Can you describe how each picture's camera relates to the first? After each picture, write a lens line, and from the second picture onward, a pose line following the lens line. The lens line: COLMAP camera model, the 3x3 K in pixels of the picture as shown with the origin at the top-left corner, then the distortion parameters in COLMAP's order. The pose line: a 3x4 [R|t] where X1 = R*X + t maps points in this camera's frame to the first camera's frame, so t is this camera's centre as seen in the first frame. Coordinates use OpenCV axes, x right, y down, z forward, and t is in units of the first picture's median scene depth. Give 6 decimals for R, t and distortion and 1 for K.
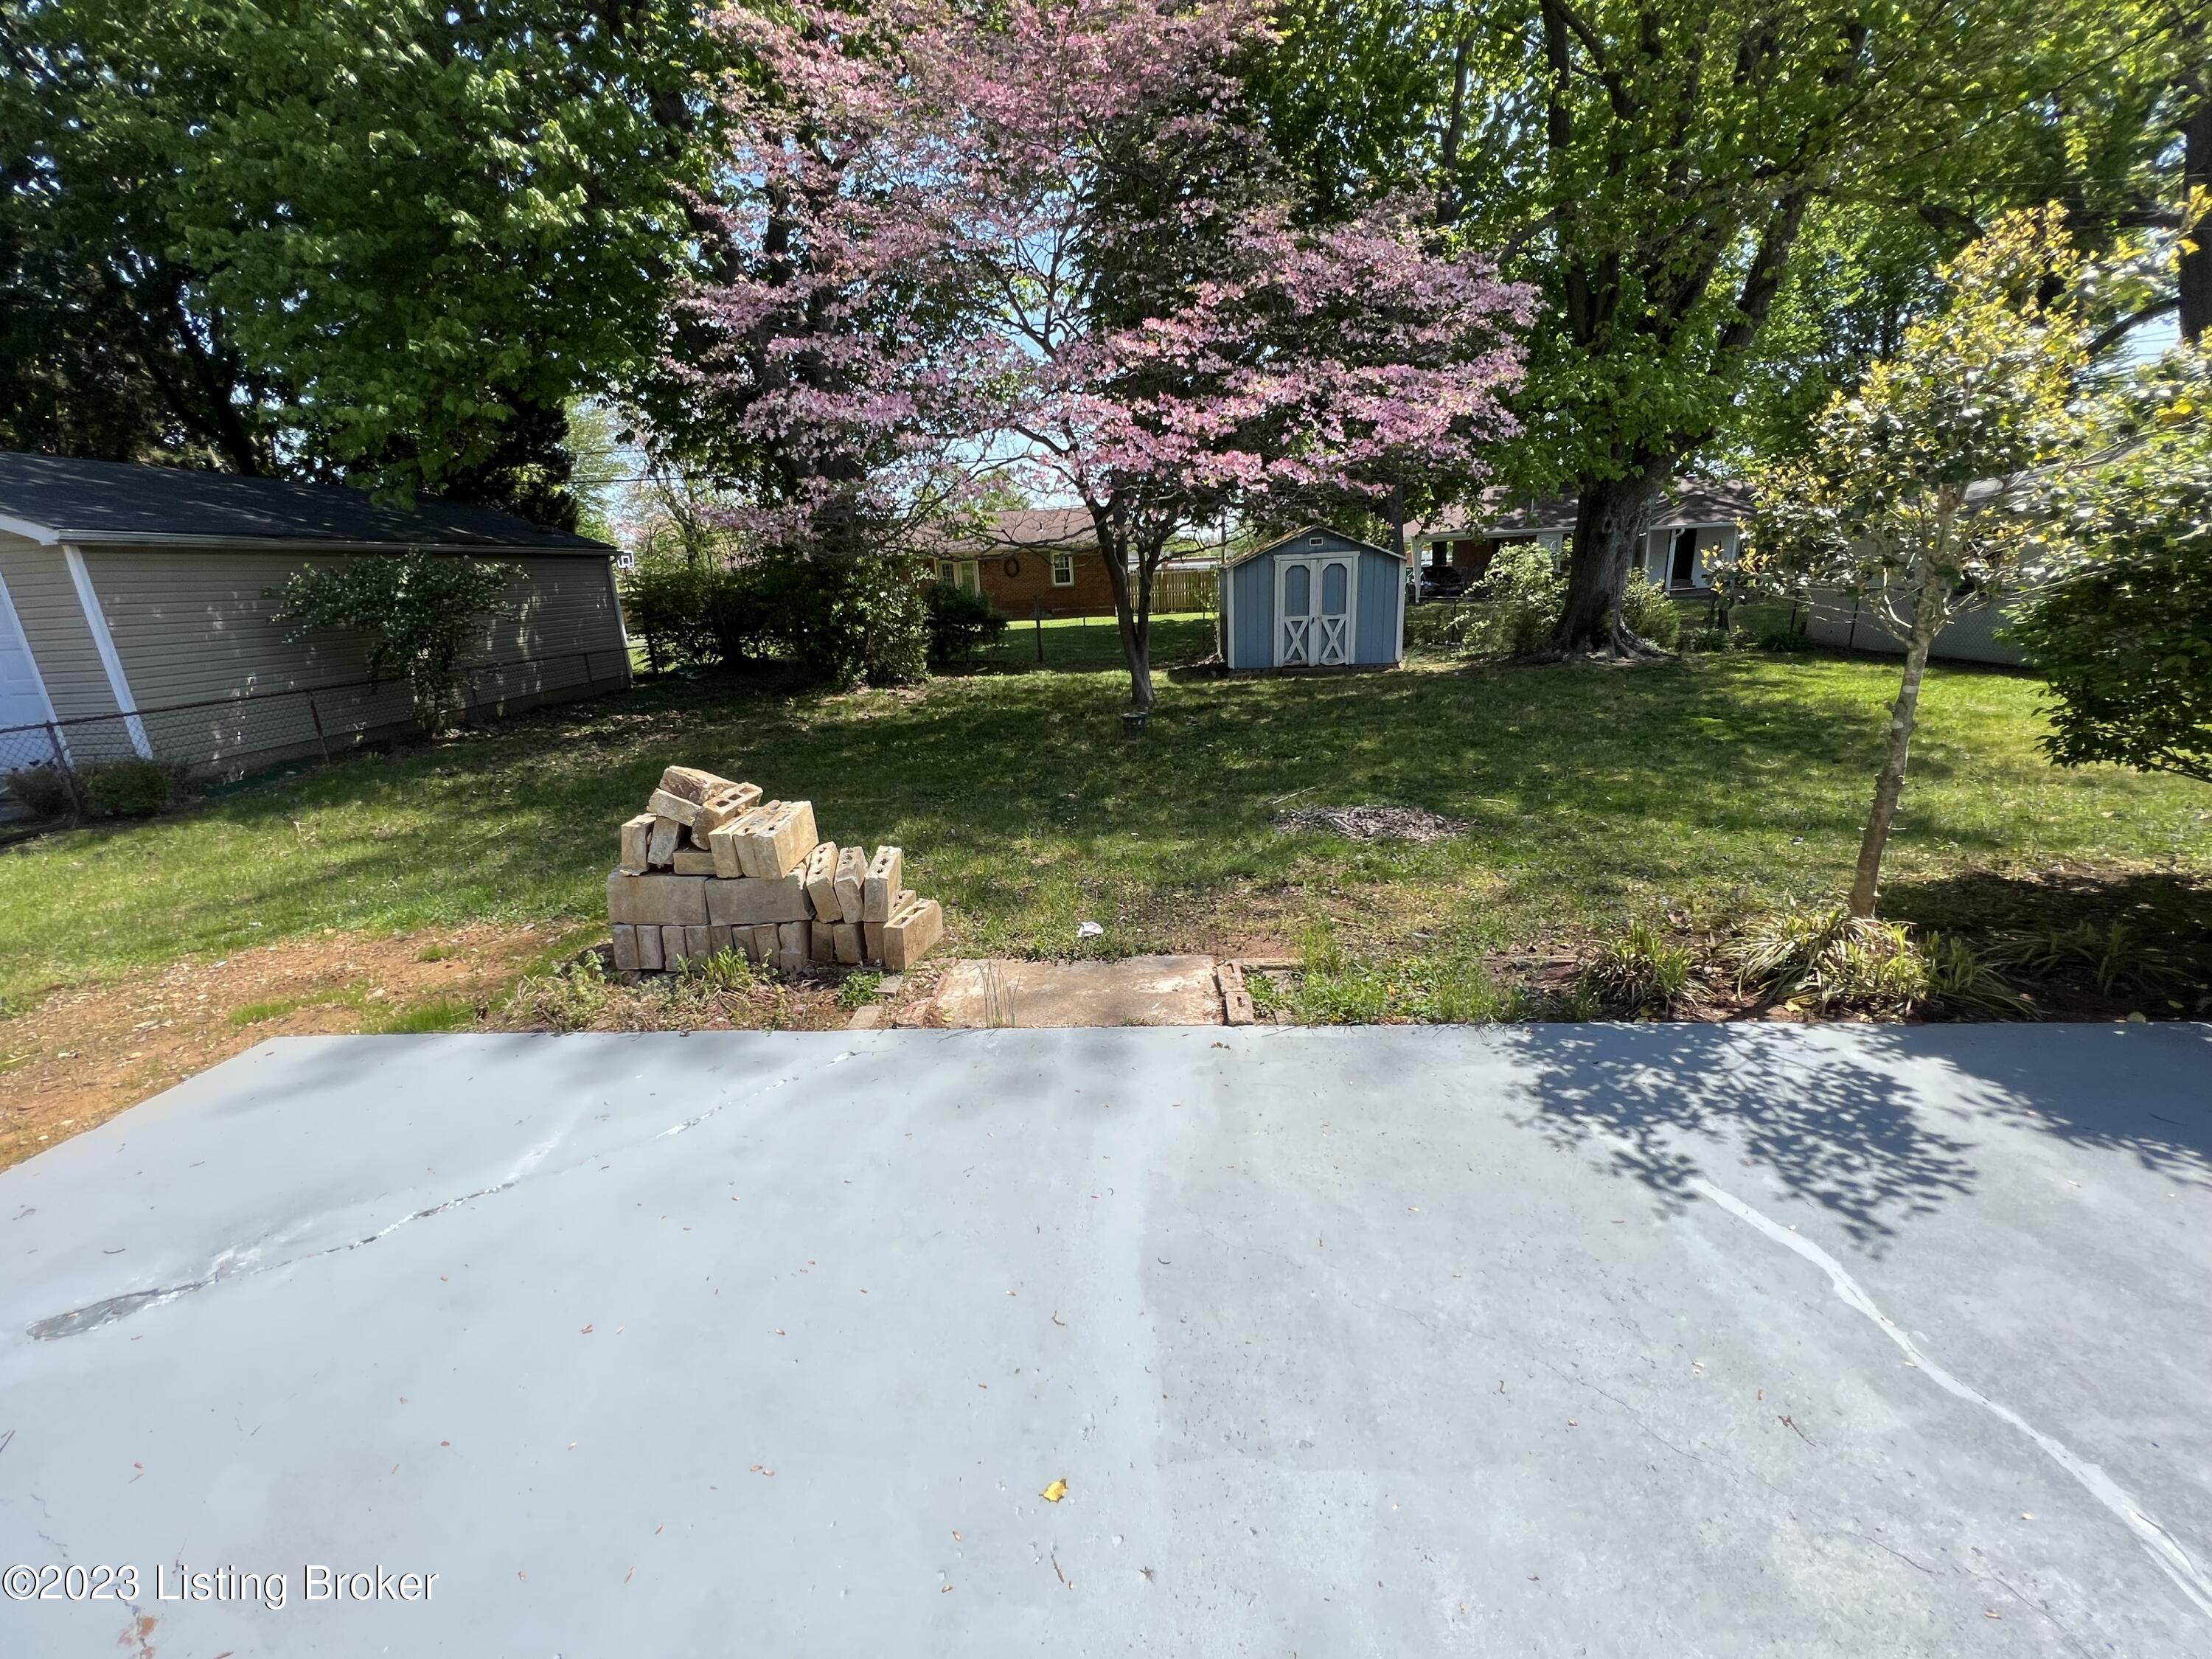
lens RADIAL K [[884.9, 0, 1111.1], [0, 884.9, 831.5], [0, 0, 1]] dist [-0.002634, 0.000681]
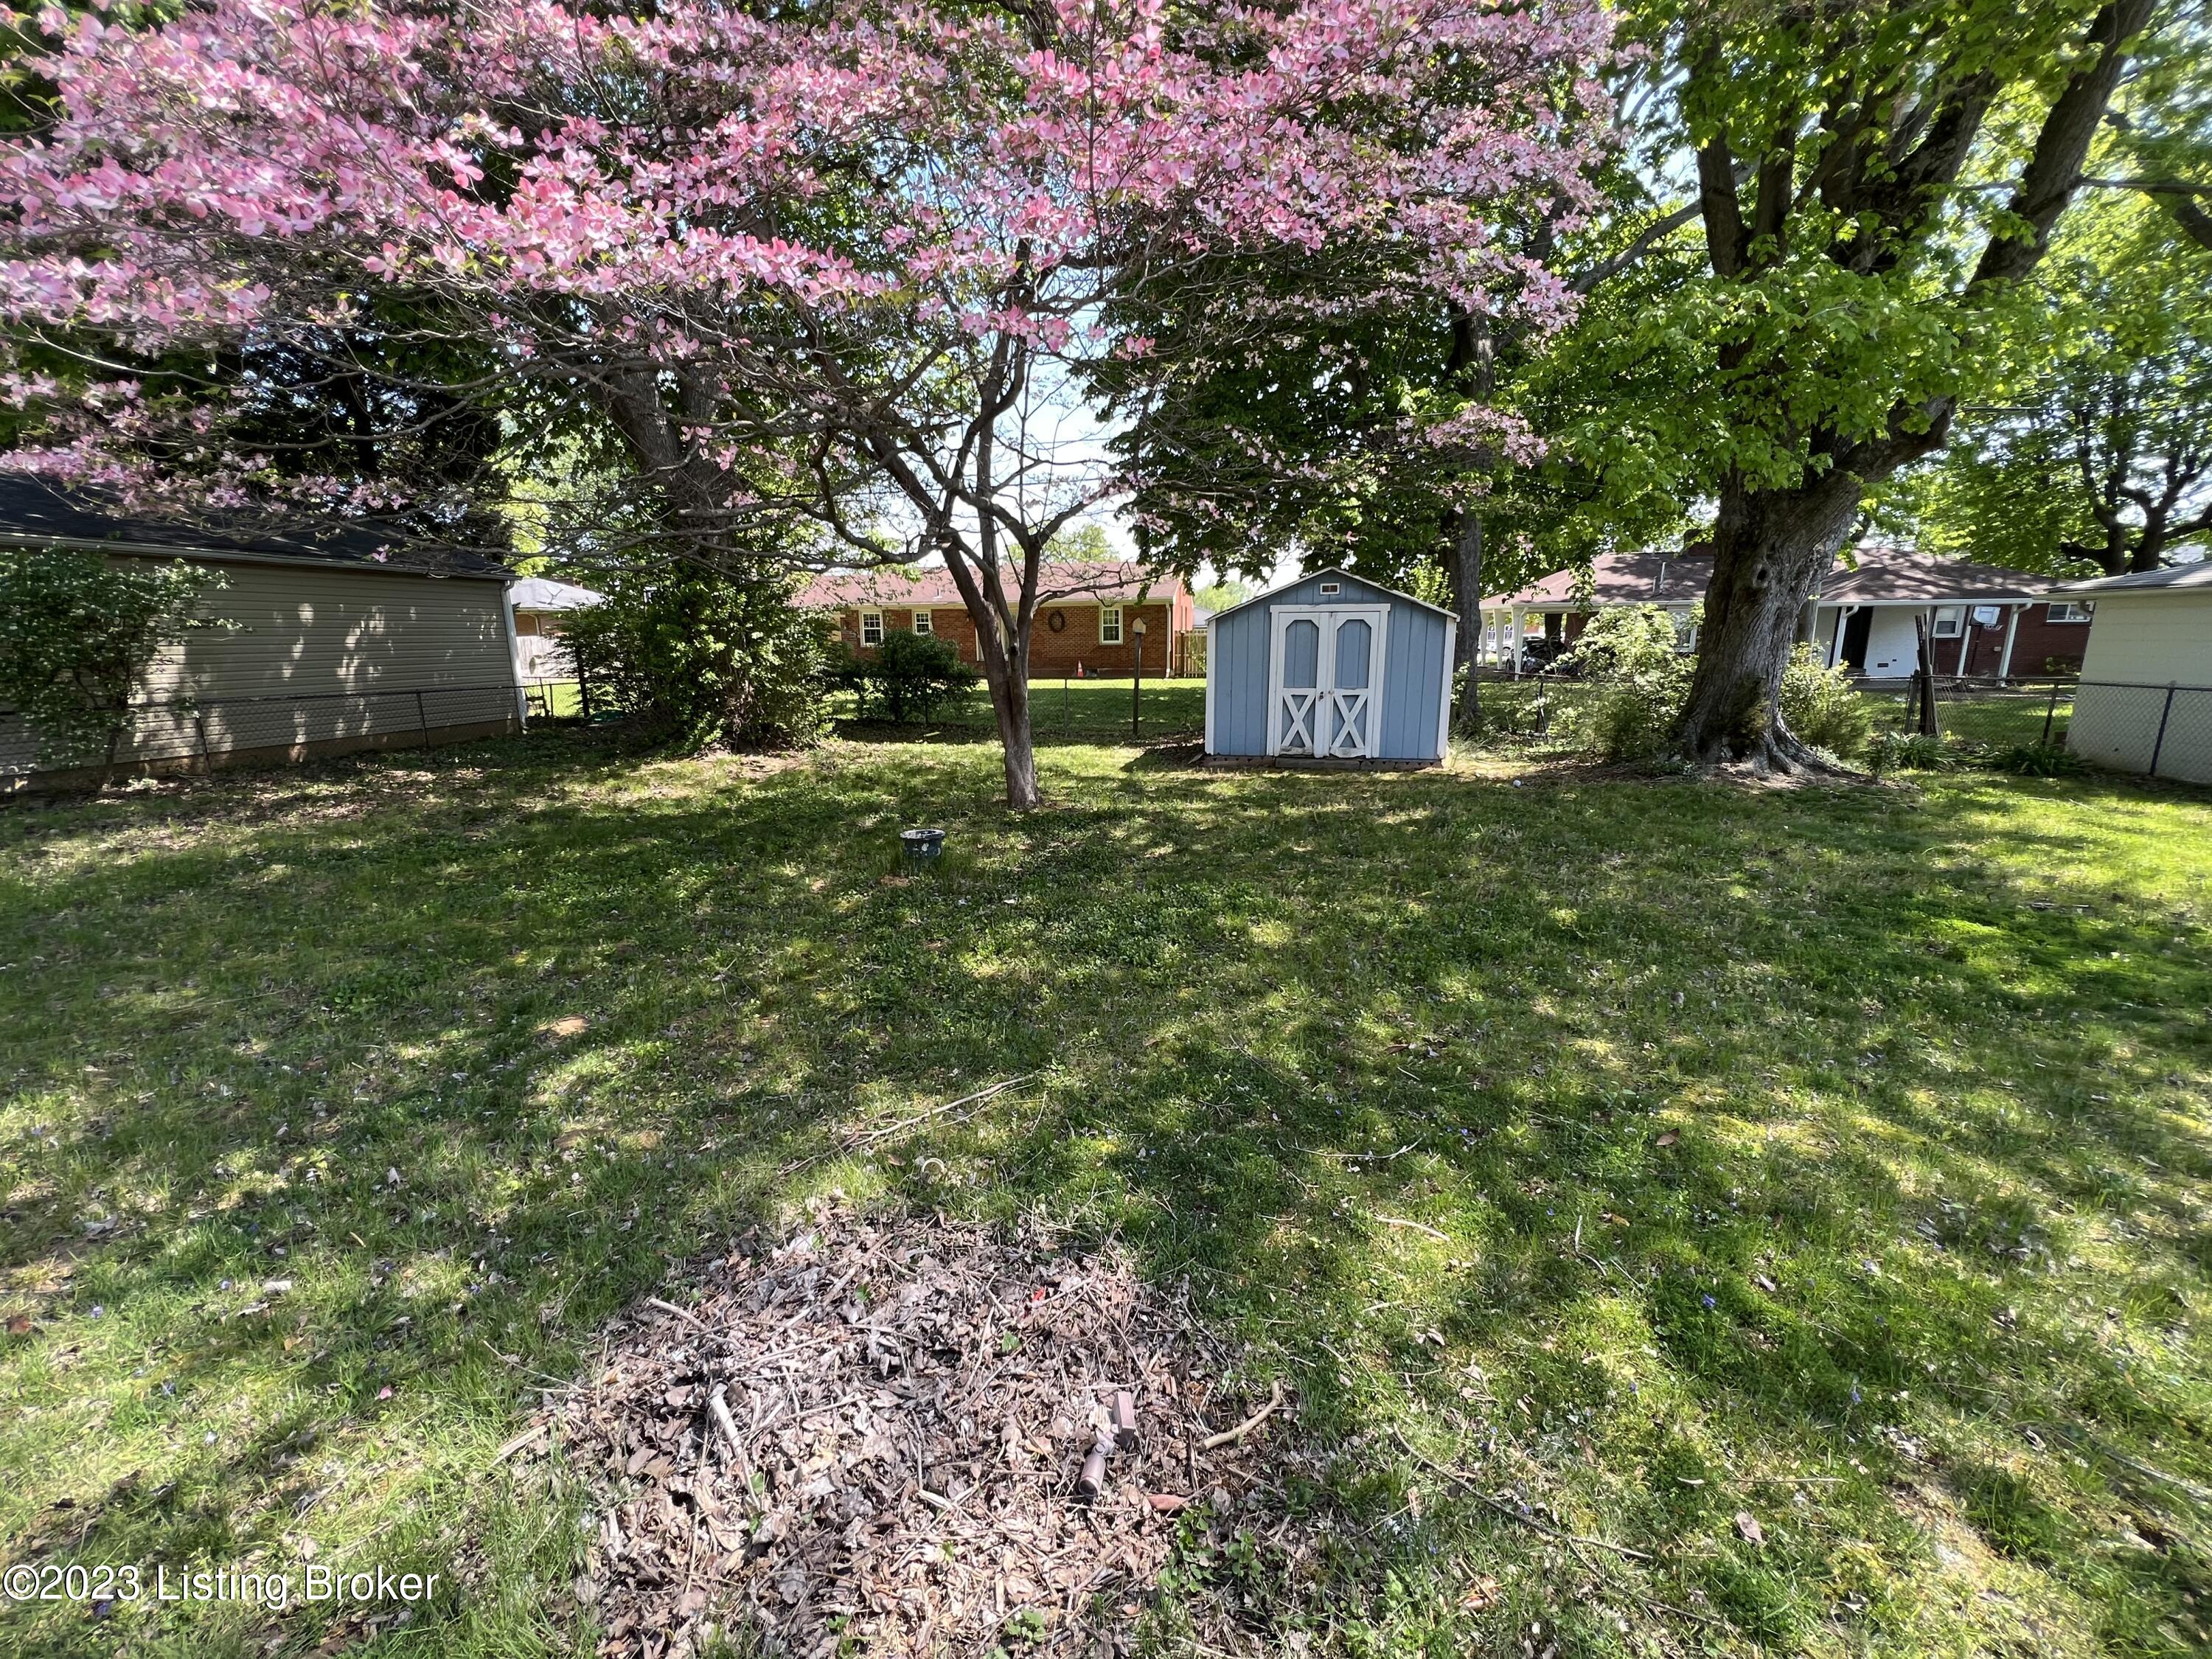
lens RADIAL K [[884.9, 0, 1103.2], [0, 884.9, 831.7], [0, 0, 1]] dist [-0.002634, 0.000681]
pose [[0.990569, 0.067726, -0.119103, 0.144524], [-0.075440, 0.995252, -0.061494, -0.068245], [0.114373, 0.069899, 0.990976, 0.264135]]
